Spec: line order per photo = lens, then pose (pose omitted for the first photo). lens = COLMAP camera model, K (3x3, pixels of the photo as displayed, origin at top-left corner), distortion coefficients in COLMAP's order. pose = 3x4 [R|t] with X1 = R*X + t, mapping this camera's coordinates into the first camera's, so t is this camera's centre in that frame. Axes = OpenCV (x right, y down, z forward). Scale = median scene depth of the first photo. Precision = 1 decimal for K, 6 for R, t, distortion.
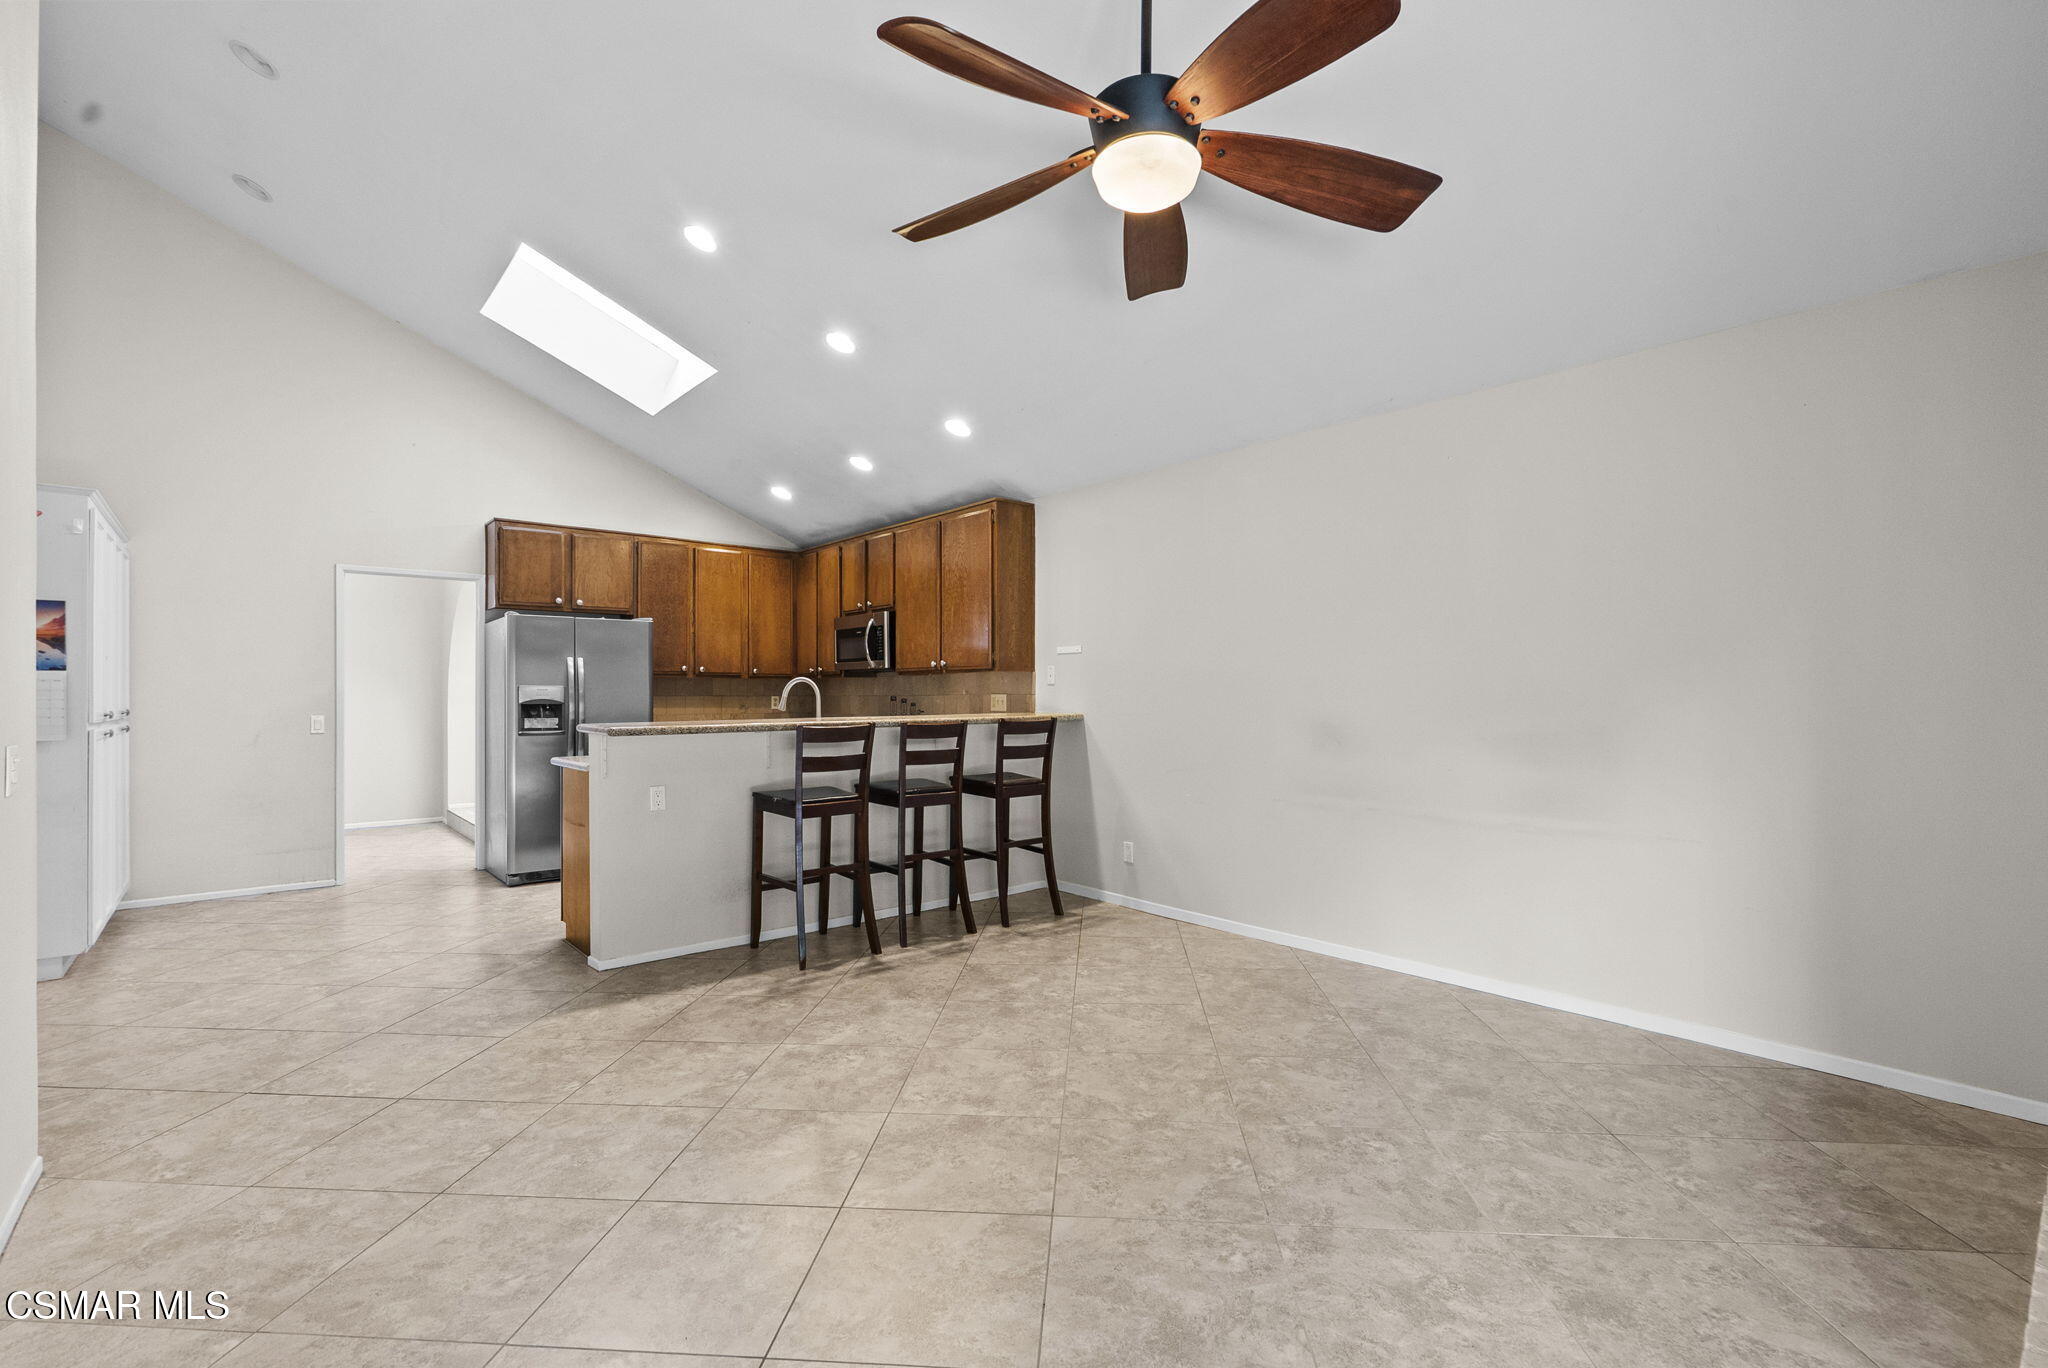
lens RADIAL K [[934.2, 0, 1034.1], [0, 934.2, 690.2], [0, 0, 1]] dist [-0.002581, 0.000785]
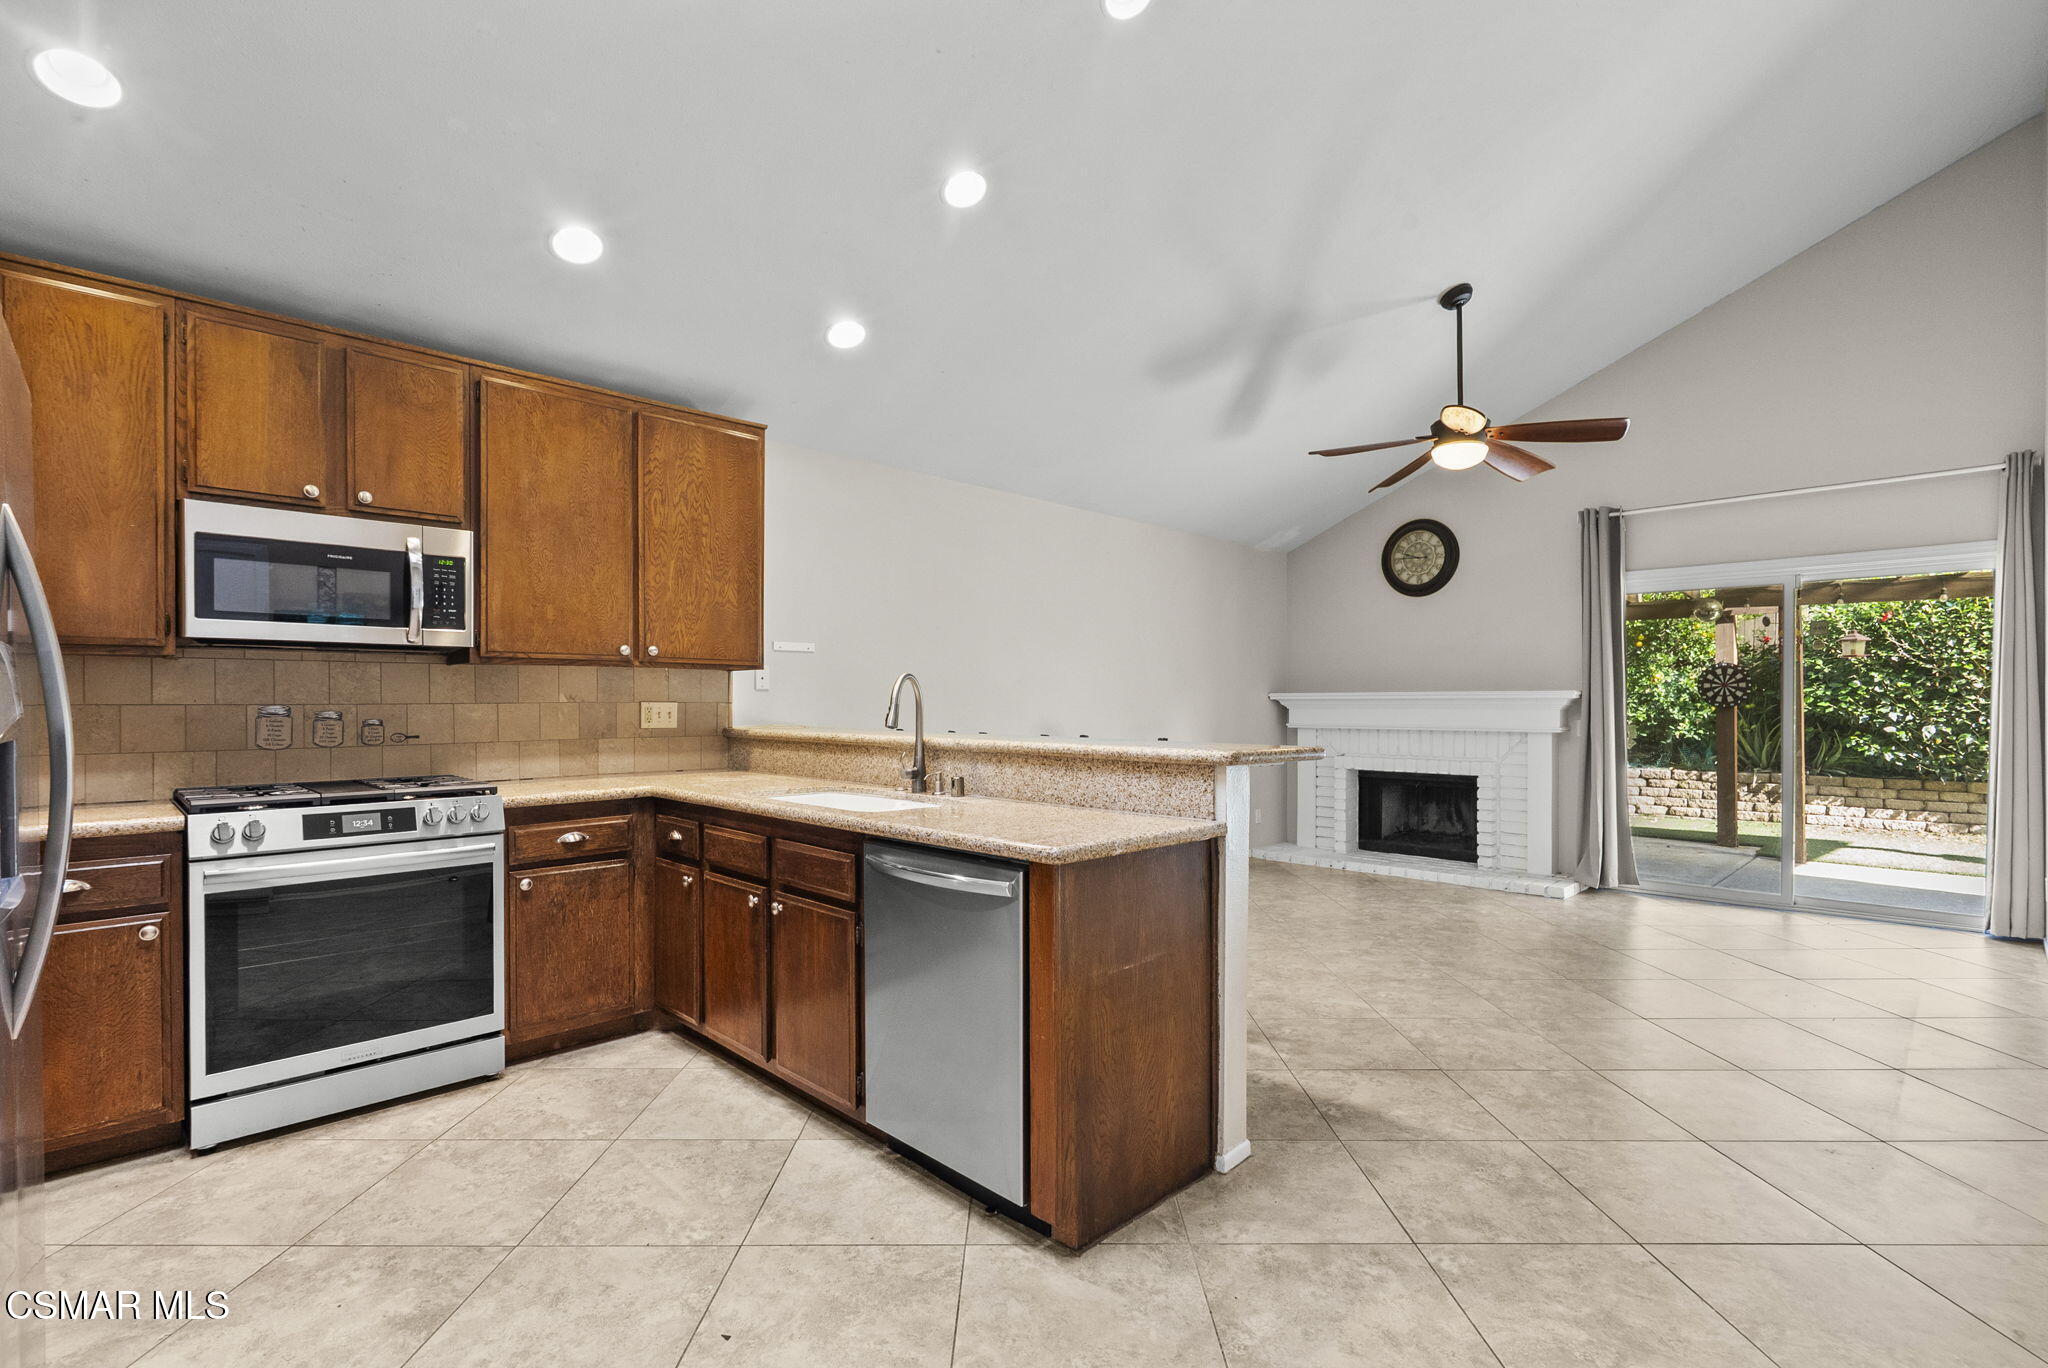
lens RADIAL K [[934.2, 0, 1025.8], [0, 934.2, 705.7], [0, 0, 1]] dist [-0.002581, 0.000785]
pose [[-0.072083, 0.001957, 0.997397, -1.319530], [-0.001873, 0.999996, -0.002097, 0.013444], [-0.997397, -0.002019, -0.072079, 1.478828]]
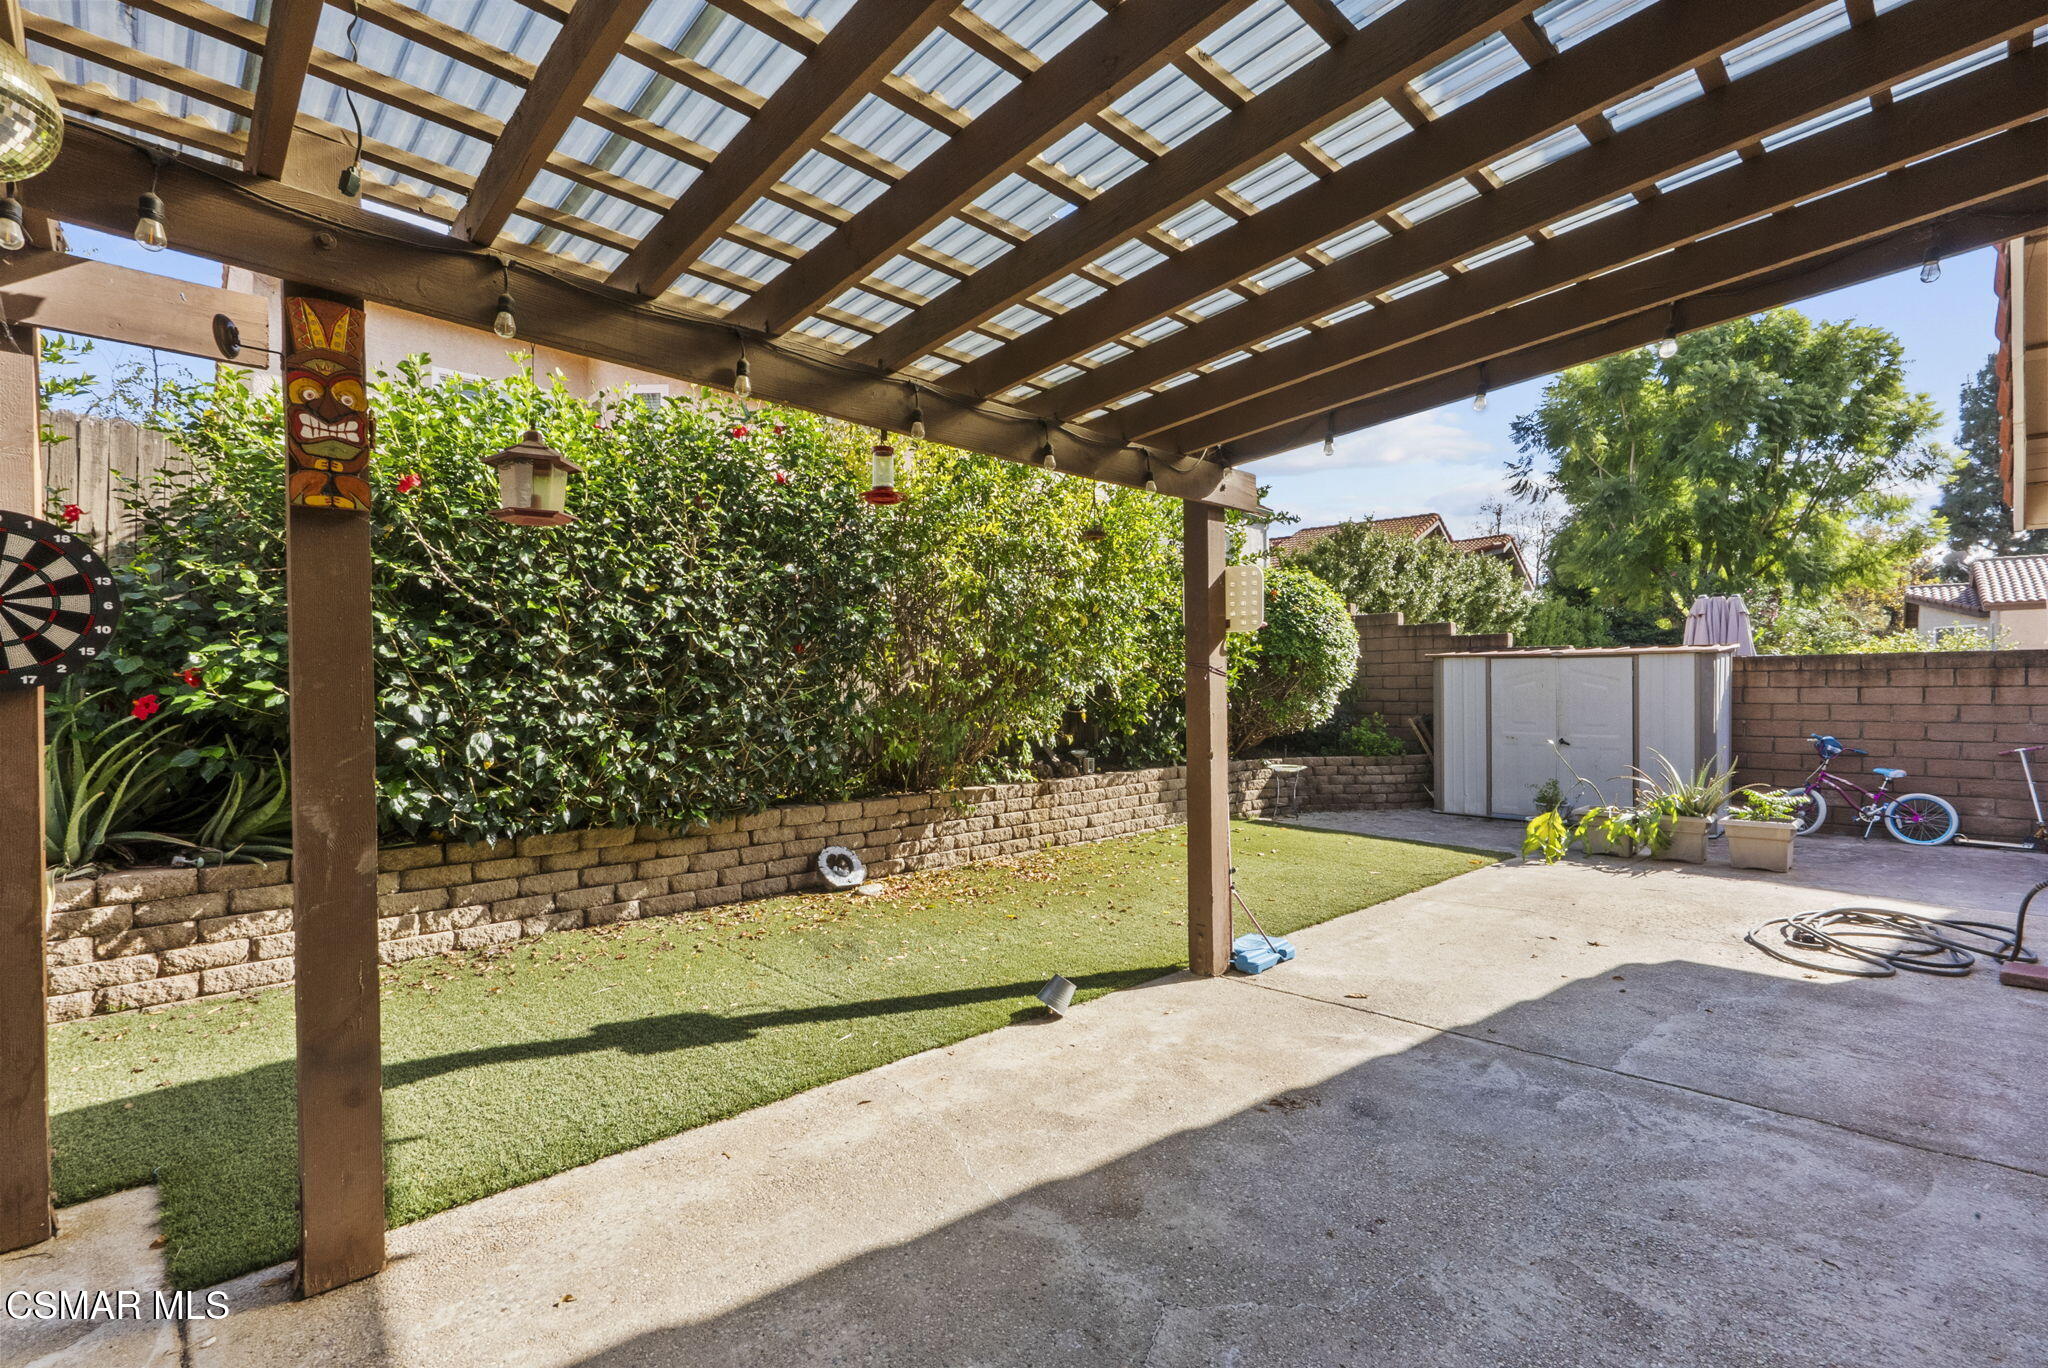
lens RADIAL K [[934.2, 0, 1032.9], [0, 934.2, 695.6], [0, 0, 1]] dist [-0.002581, 0.000785]
pose [[-0.998642, 0.008996, -0.051311, 0.445923], [0.009087, 0.999958, -0.001535, 0.019874], [0.051295, -0.001999, -0.998682, 0.030186]]
